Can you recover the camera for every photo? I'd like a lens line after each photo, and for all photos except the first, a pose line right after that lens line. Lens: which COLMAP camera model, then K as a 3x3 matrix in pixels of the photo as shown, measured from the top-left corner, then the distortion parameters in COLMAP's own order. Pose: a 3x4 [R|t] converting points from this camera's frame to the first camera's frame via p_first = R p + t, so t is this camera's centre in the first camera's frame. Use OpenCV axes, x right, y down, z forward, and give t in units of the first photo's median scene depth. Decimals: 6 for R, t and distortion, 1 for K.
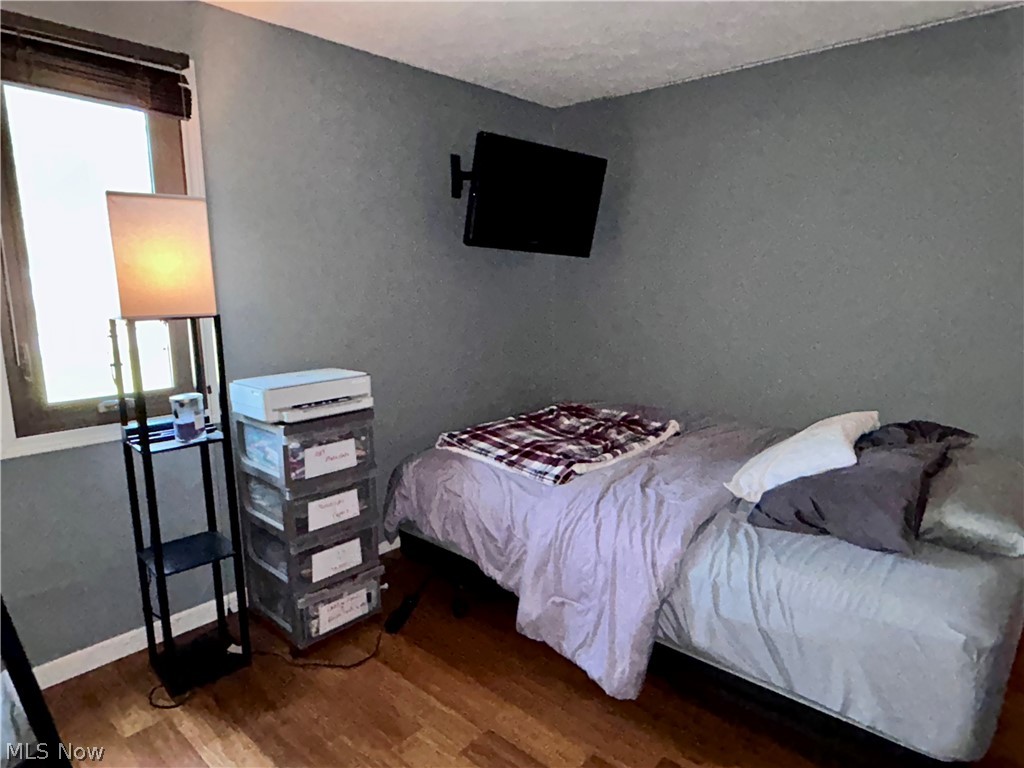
lens RADIAL K [[616.6, 0, 510.2], [0, 616.6, 378.5], [0, 0, 1]] dist [-0.007867, 0.004029]
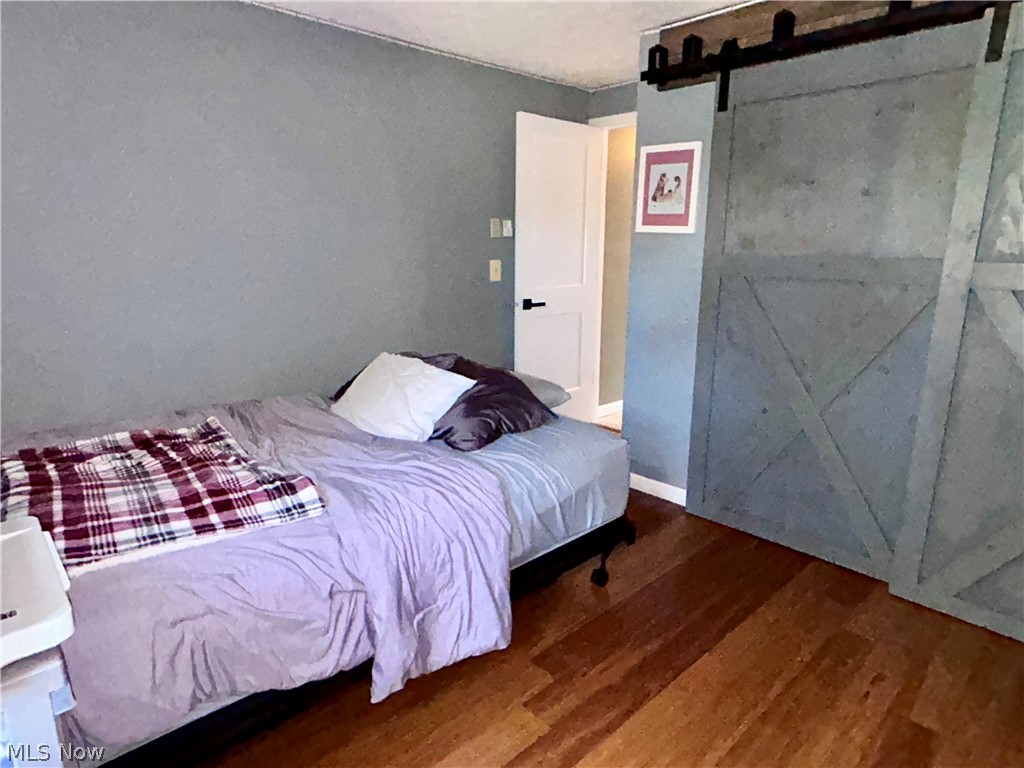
lens RADIAL K [[616.6, 0, 512.4], [0, 616.6, 384.7], [0, 0, 1]] dist [-0.007867, 0.004029]
pose [[0.065652, -0.208249, 0.975870, -0.550662], [0.158767, 0.967701, 0.195825, -0.076990], [-0.985131, 0.142080, 0.096594, 0.617073]]
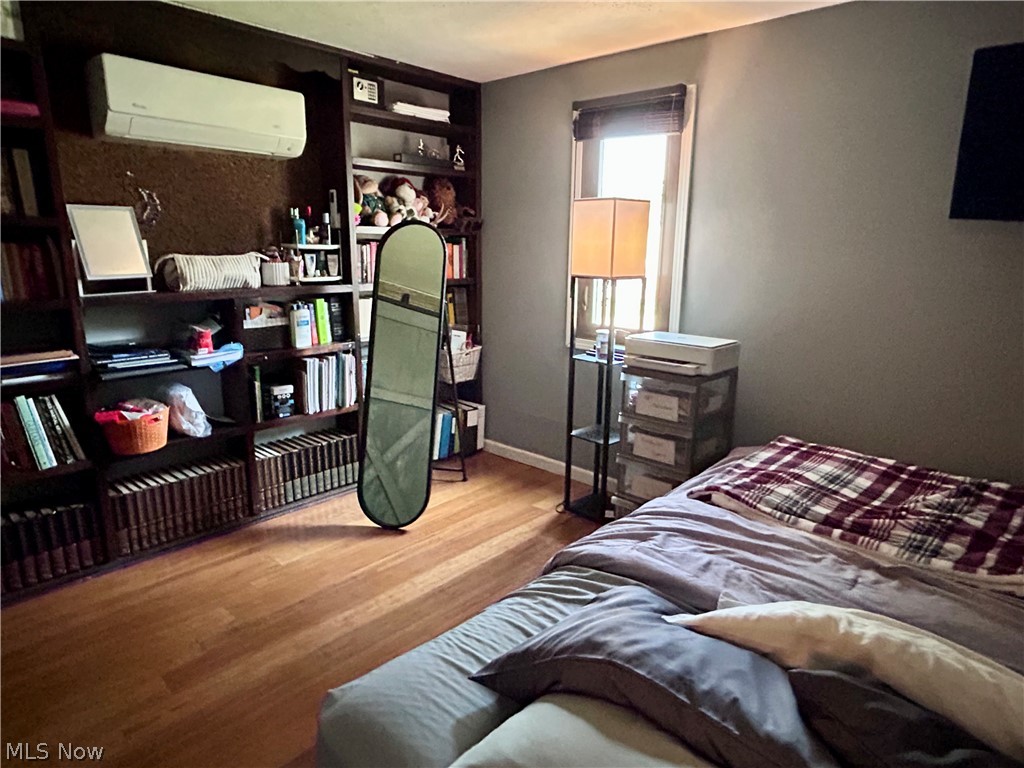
lens RADIAL K [[616.6, 0, 511.3], [0, 616.6, 386.9], [0, 0, 1]] dist [-0.007867, 0.004029]
pose [[0.005153, 0.243425, -0.969906, 0.804358], [-0.186640, 0.953110, 0.238218, -0.127818], [0.982415, 0.179796, 0.050344, 0.610964]]
